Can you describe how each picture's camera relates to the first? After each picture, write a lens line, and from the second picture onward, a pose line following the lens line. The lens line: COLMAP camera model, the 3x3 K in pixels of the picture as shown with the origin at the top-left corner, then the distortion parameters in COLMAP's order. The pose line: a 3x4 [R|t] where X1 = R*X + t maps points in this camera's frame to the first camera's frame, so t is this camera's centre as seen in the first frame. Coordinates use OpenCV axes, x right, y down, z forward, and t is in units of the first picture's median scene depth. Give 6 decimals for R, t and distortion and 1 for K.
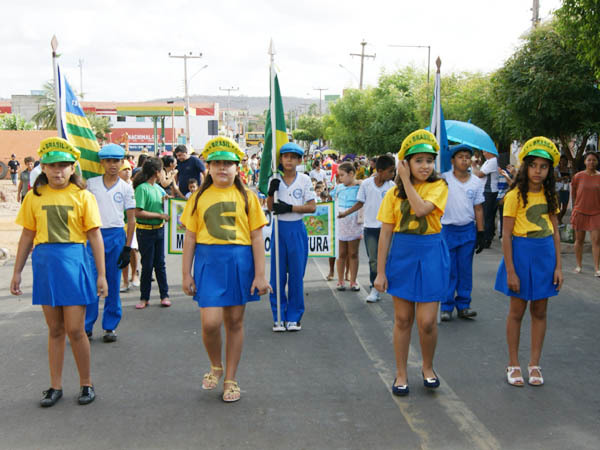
lens RADIAL K [[753.0, 0, 300.0], [0, 753.0, 225.0], [0, 0, 1]] dist [-0.022566, -0.068565]
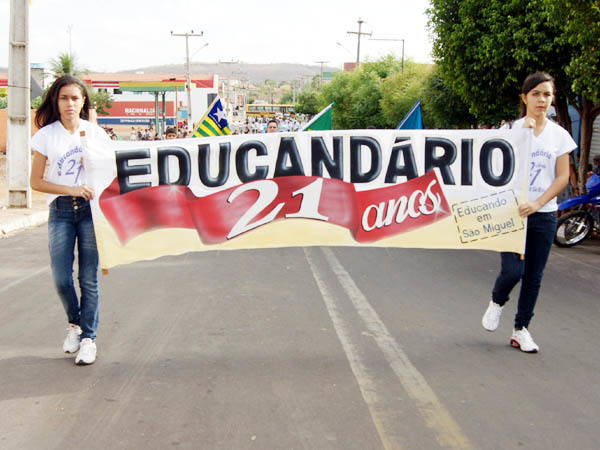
lens RADIAL K [[828.1, 0, 299.7], [0, 828.1, 259.1], [0, 0, 1]] dist [-0.064697, -0.108663]
pose [[0.999969, 0.001562, -0.007712, 0.007977], [-0.001046, 0.997788, 0.066461, 0.005717], [0.007799, -0.066451, 0.997759, -0.104343]]
